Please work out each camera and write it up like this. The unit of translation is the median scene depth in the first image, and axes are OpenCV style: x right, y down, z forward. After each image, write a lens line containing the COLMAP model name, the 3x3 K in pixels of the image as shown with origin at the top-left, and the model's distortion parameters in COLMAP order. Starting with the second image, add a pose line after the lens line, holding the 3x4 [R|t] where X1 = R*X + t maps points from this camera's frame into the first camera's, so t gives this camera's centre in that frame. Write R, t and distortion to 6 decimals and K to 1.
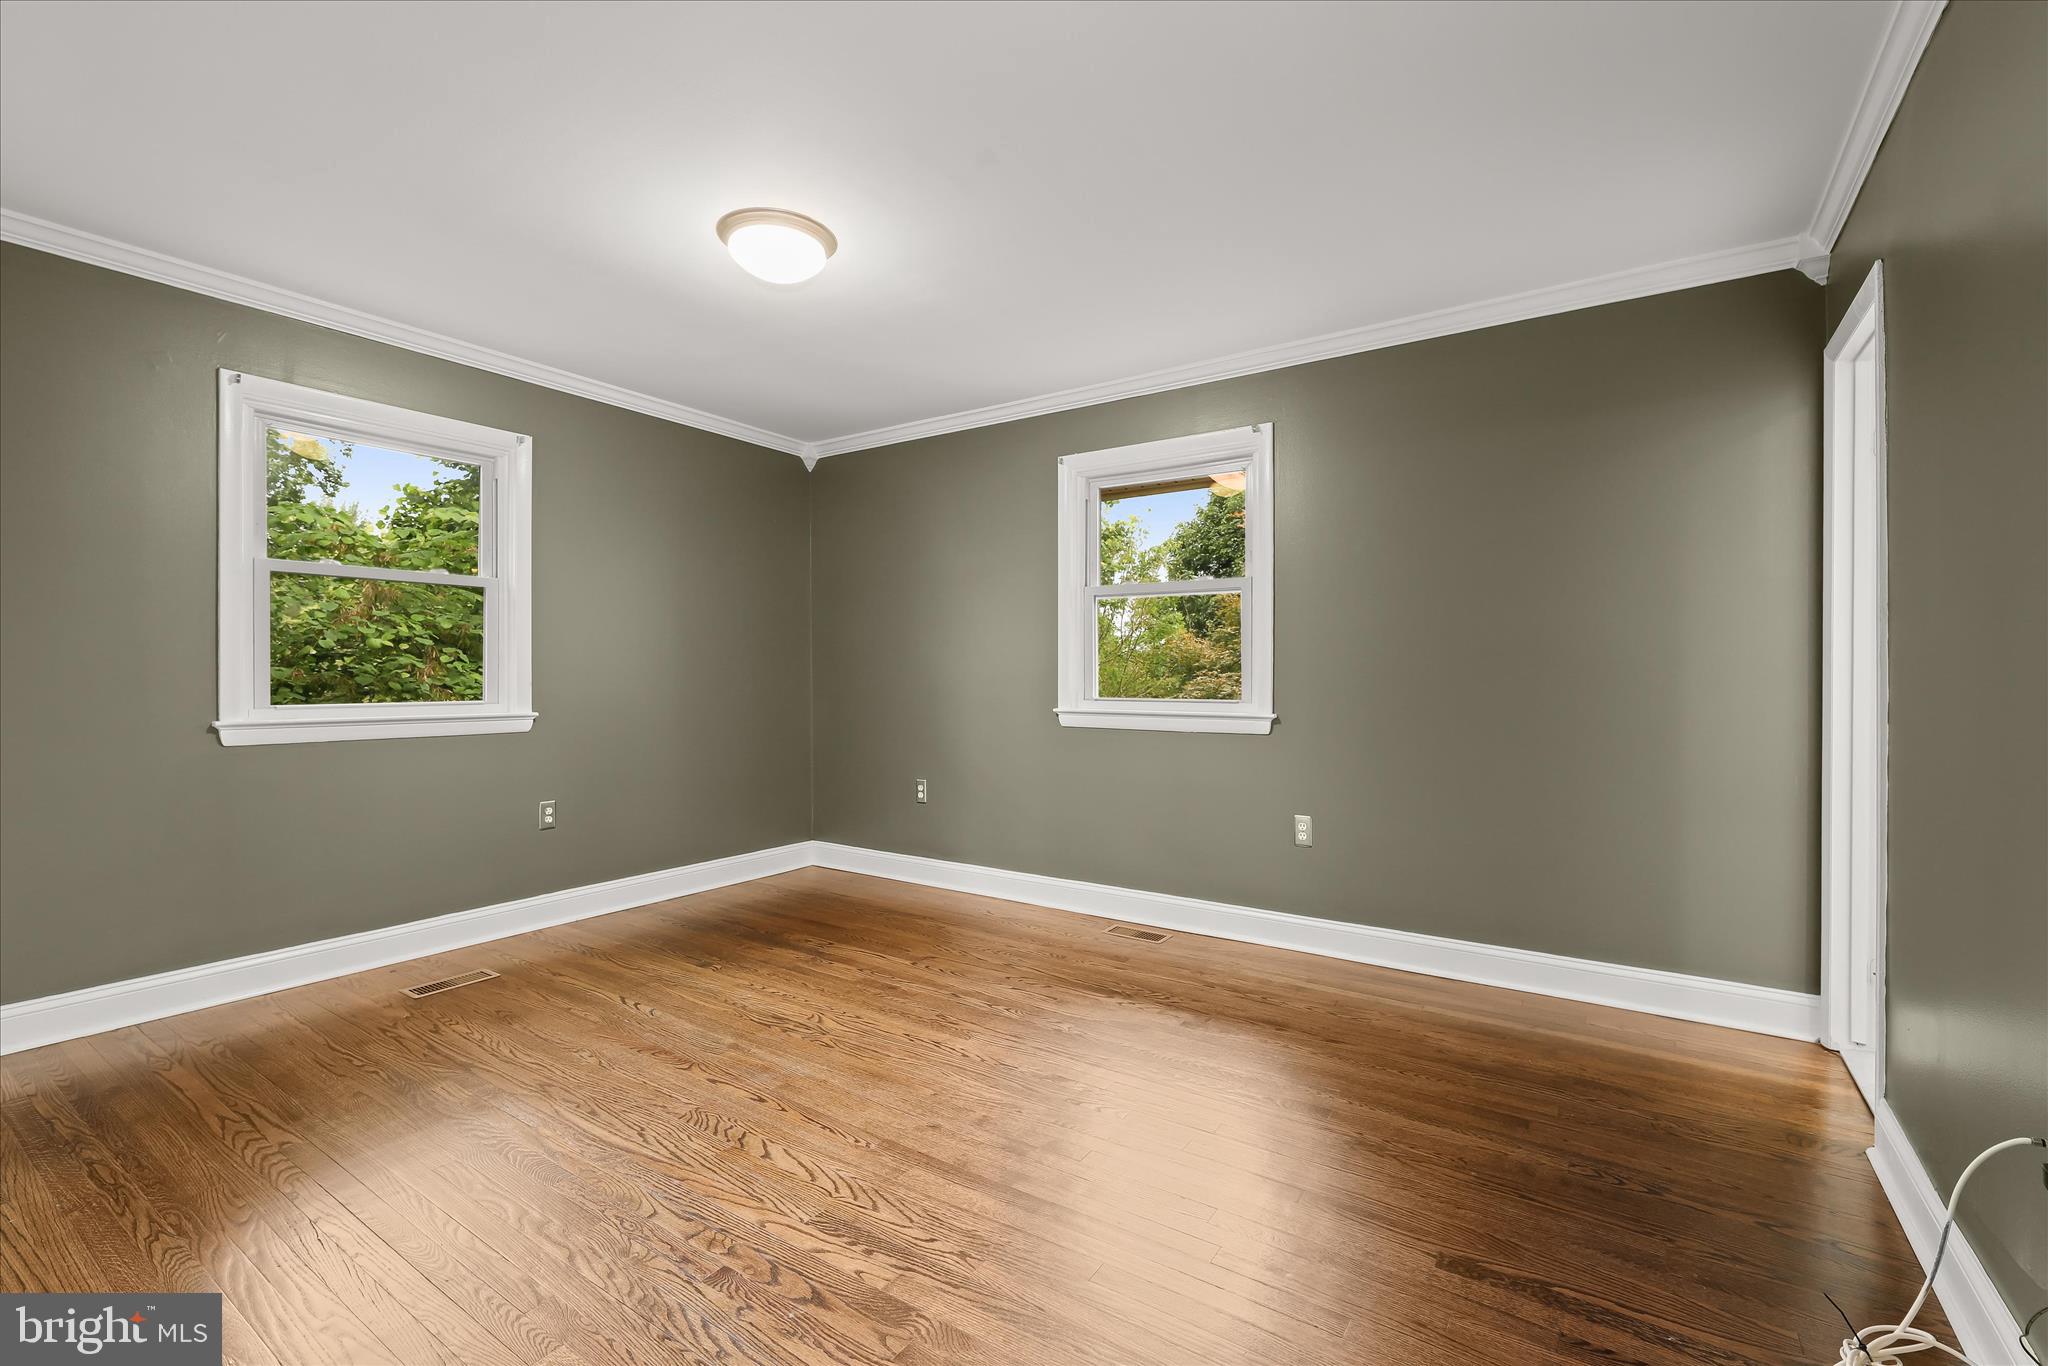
lens RADIAL K [[878.3, 0, 1019.6], [0, 878.3, 685.7], [0, 0, 1]] dist [0.003538, -0.000100]
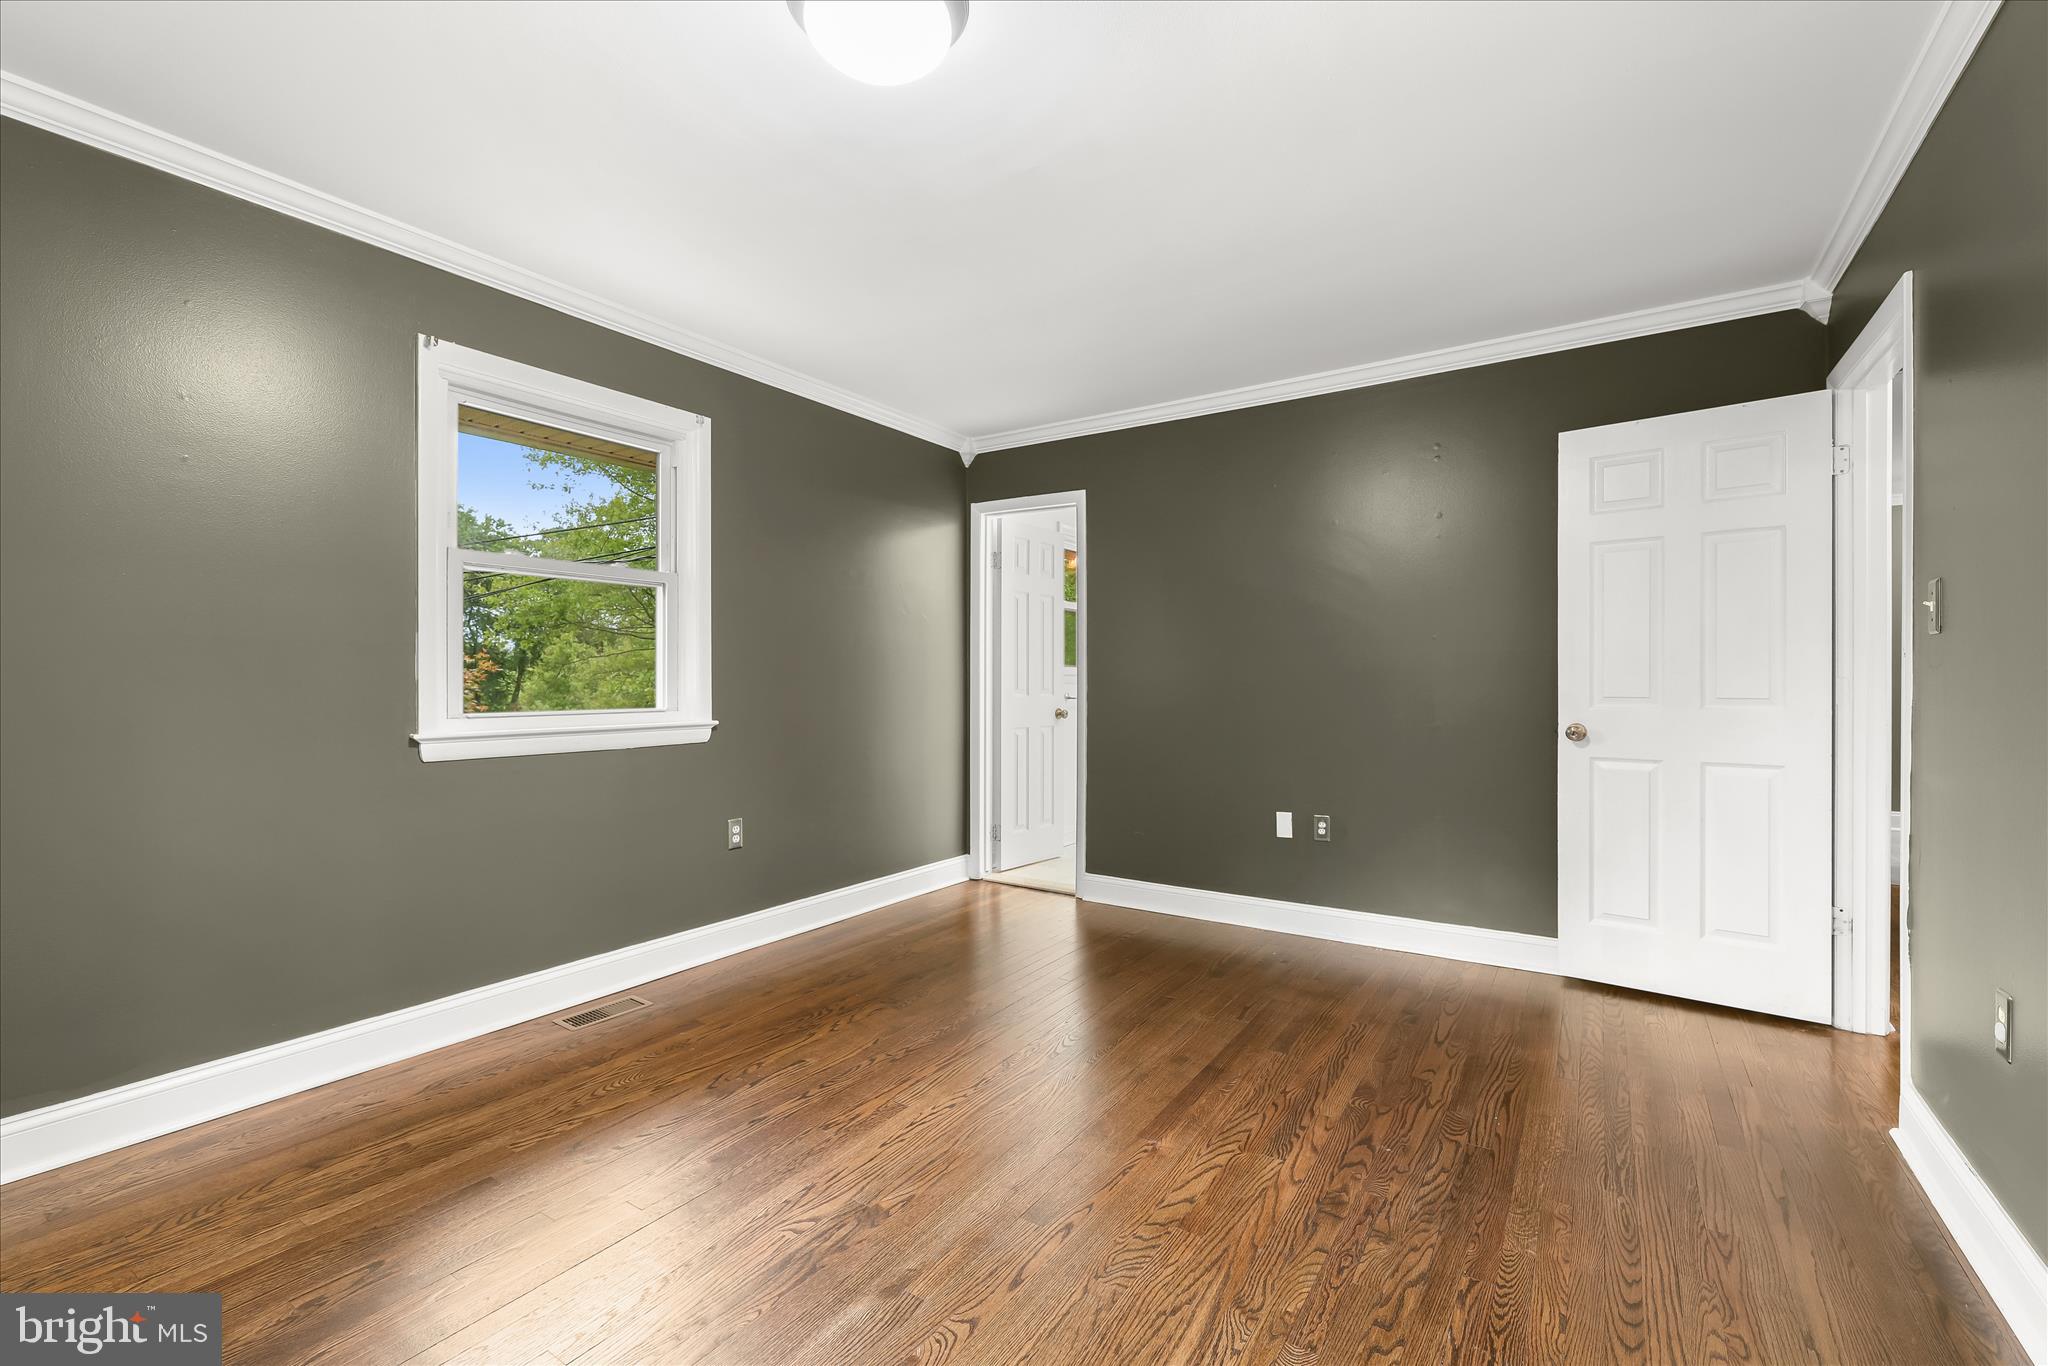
lens RADIAL K [[878.3, 0, 1019.6], [0, 878.3, 685.7], [0, 0, 1]] dist [0.003538, -0.000100]
pose [[-0.012026, -0.007151, 0.999902, -0.961991], [0.011684, 0.999905, 0.007292, -0.013253], [-0.999859, 0.011771, -0.011941, 0.942014]]
